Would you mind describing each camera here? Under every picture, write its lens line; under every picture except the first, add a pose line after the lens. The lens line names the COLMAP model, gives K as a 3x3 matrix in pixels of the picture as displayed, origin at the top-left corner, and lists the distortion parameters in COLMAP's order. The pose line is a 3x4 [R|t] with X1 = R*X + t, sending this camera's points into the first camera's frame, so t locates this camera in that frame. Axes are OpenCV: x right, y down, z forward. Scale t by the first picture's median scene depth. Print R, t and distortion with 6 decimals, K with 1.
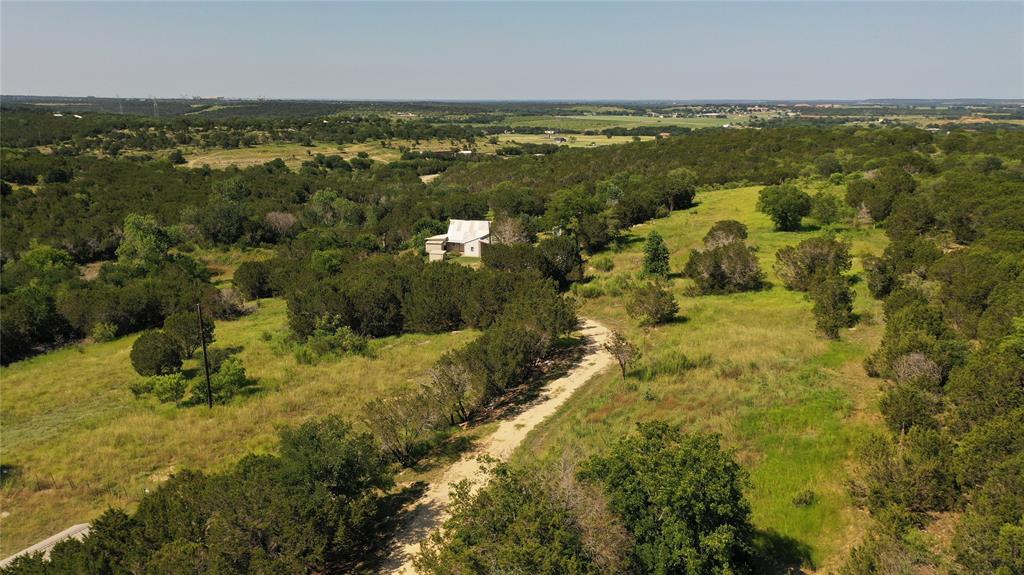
lens RADIAL K [[819.1, 0, 512.0], [0, 819.1, 287.5], [0, 0, 1]] dist [0.011758, -0.004566]
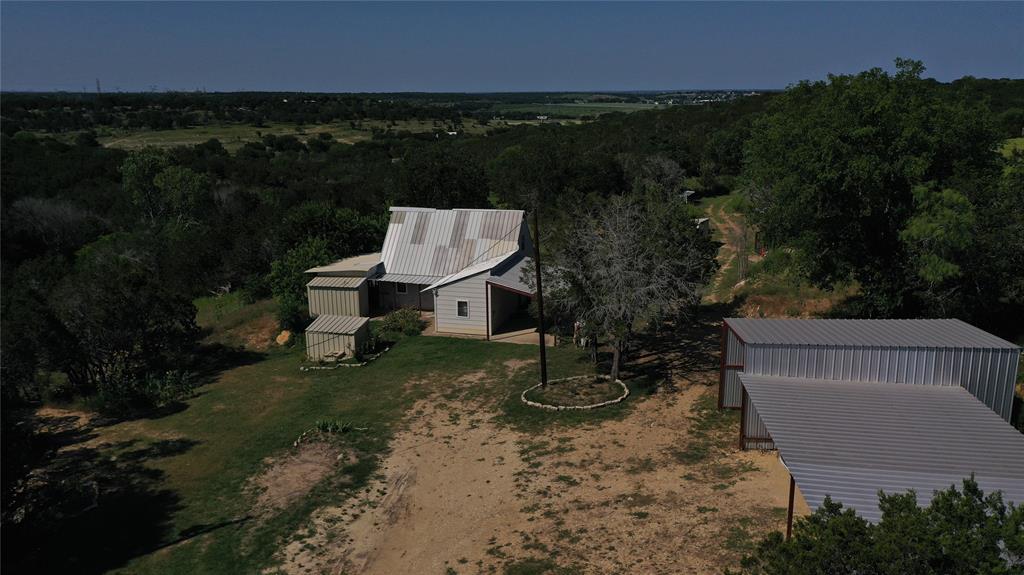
lens RADIAL K [[819.1, 0, 512.0], [0, 819.1, 287.5], [0, 0, 1]] dist [0.011758, -0.004566]
pose [[0.999801, -0.014109, 0.014134, -0.009213], [0.014003, 0.999873, 0.007572, -0.014651], [-0.014239, -0.007372, 0.999871, 0.186776]]
